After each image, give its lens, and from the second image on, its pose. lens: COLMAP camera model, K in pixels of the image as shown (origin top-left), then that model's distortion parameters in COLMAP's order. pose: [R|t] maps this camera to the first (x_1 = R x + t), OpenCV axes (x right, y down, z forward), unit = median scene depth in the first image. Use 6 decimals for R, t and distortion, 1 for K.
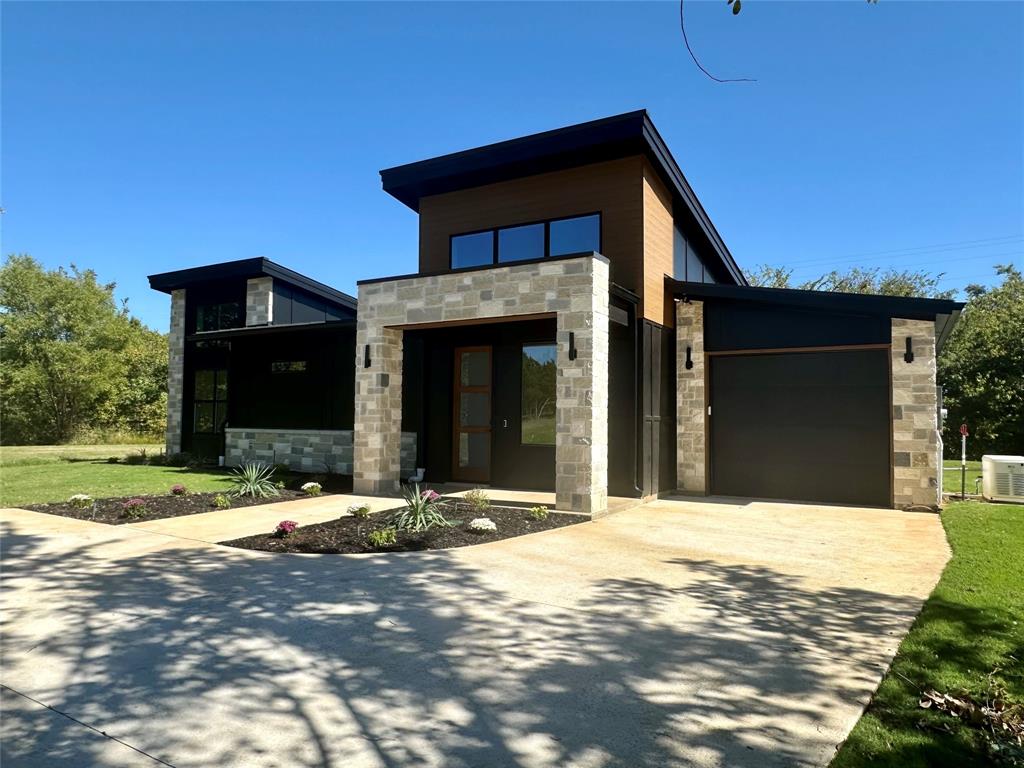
lens RADIAL K [[667.1, 0, 512.0], [0, 667.1, 384.0], [0, 0, 1]] dist [0.038898, -0.000985]
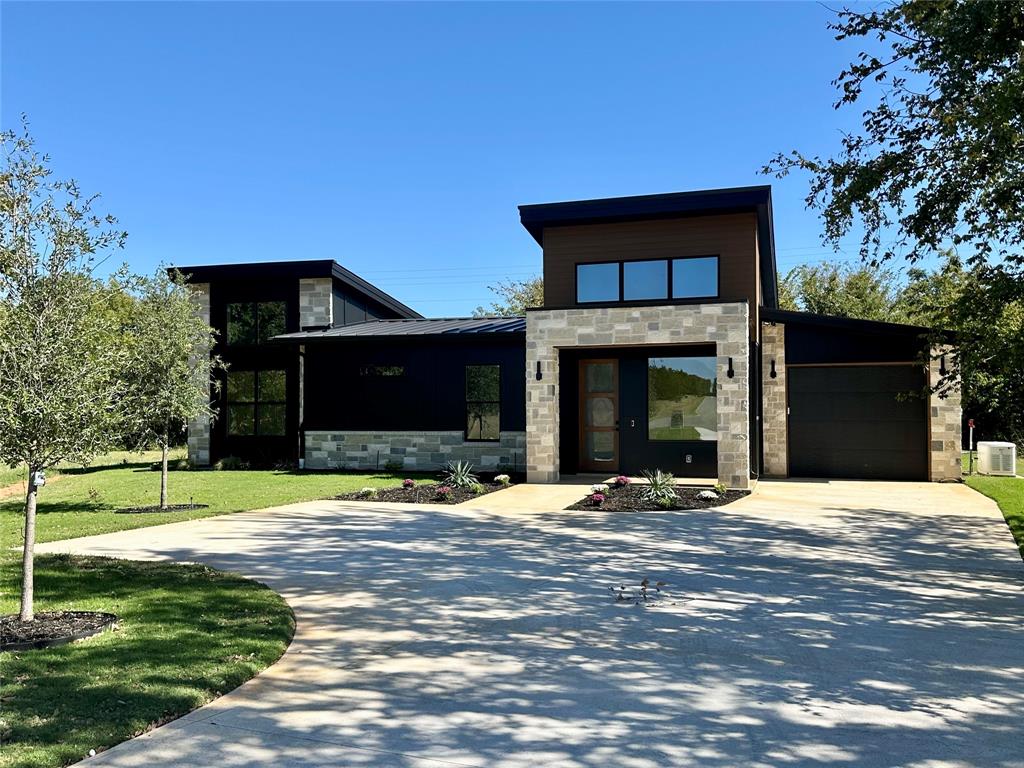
lens RADIAL K [[899.4, 0, 512.0], [0, 899.4, 384.0], [0, 0, 1]] dist [0.139378, -0.007233]
pose [[0.975037, -0.008224, 0.221892, -0.628162], [0.002051, 0.999605, 0.028039, -0.063324], [-0.222034, -0.026884, 0.974668, -0.589513]]
